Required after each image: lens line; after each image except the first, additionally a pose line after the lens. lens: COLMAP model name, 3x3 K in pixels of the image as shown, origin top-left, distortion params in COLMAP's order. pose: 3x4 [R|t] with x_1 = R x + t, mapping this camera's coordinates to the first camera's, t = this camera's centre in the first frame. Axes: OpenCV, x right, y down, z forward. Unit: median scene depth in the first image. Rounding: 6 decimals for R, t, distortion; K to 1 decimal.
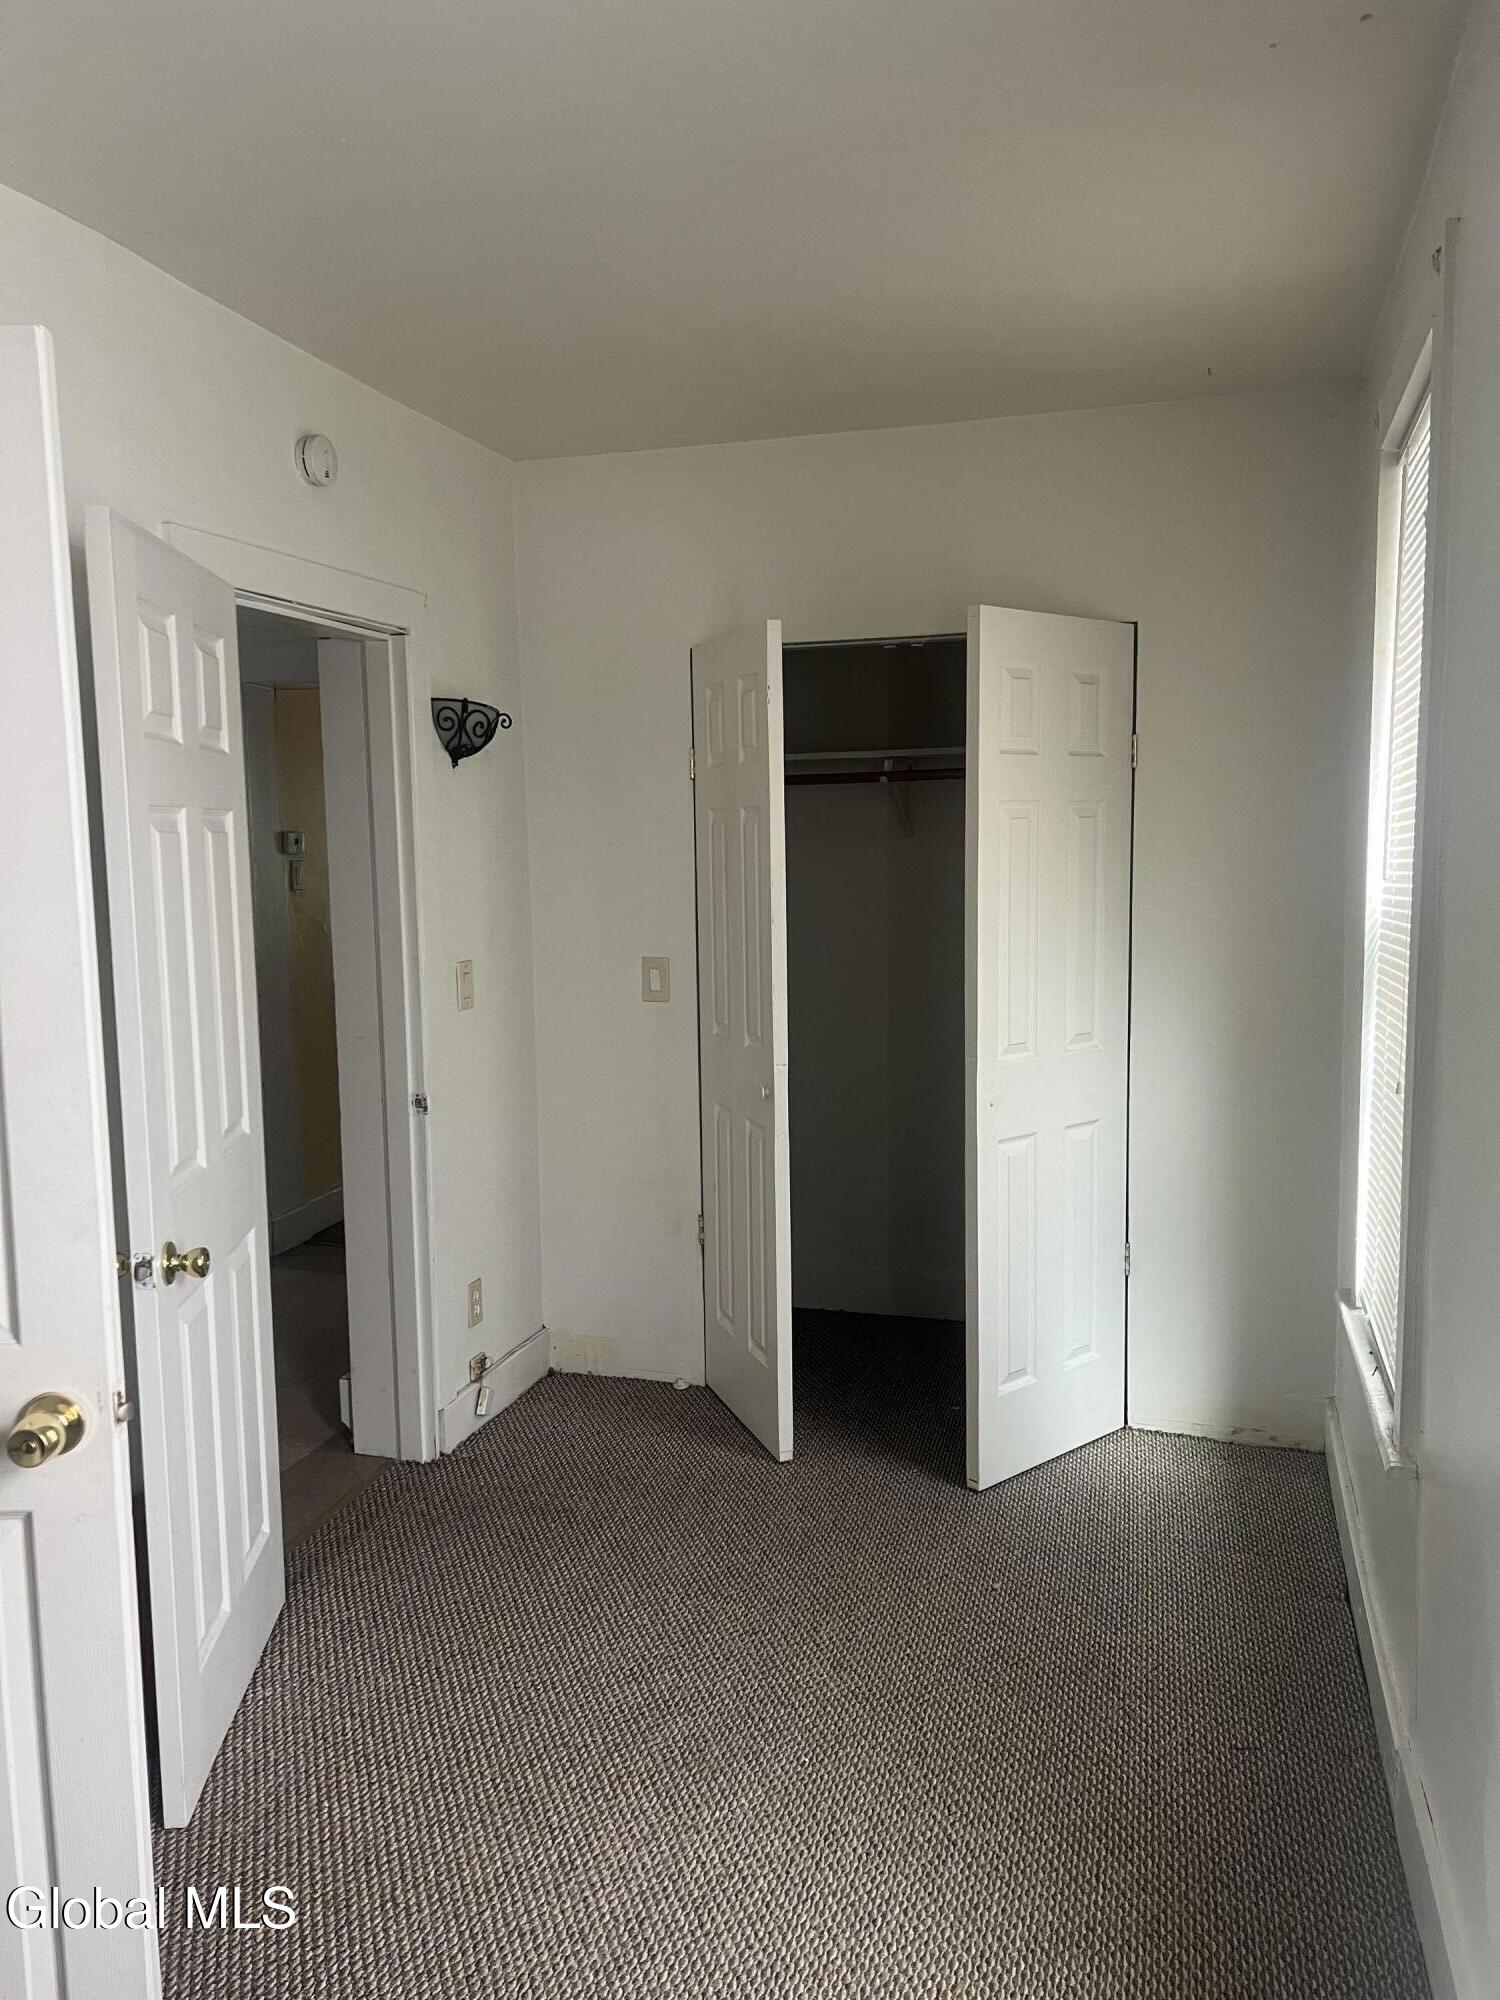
lens RADIAL K [[1479.2, 0, 743.1], [0, 1479.2, 984.8], [0, 0, 1]] dist [0.031173, -0.002265]
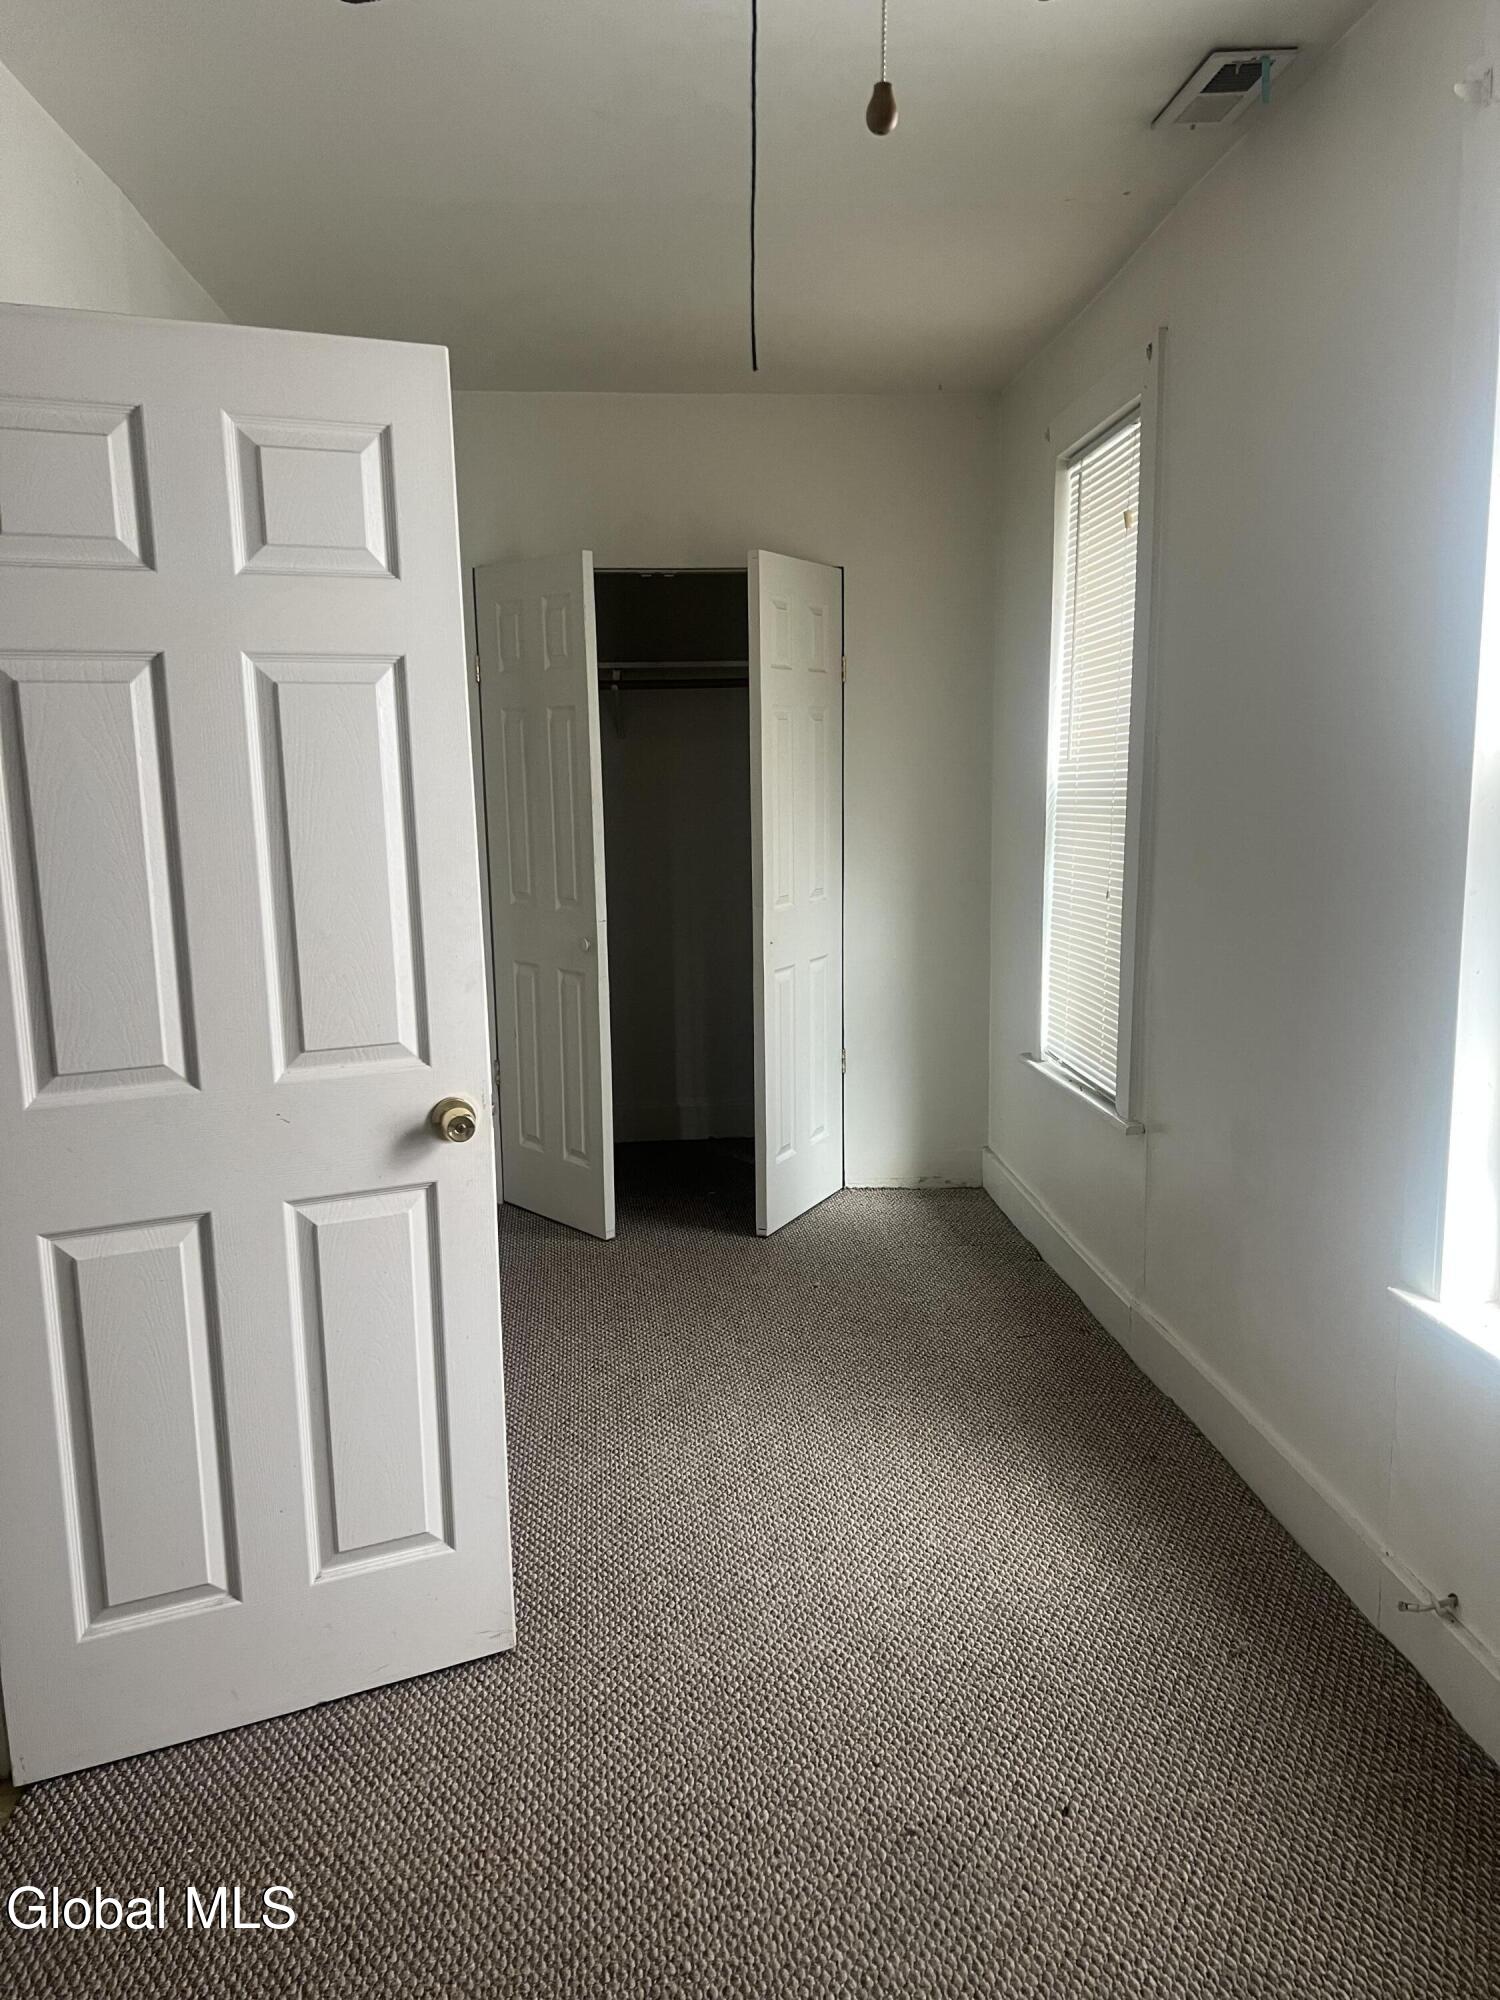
lens RADIAL K [[1479.2, 0, 755.7], [0, 1479.2, 1011.3], [0, 0, 1]] dist [0.031173, -0.002265]
pose [[0.923277, -0.059143, 0.379556, -0.331817], [0.032976, 0.996632, 0.075082, 0.042900], [-0.382718, -0.056805, 0.922117, -0.190245]]
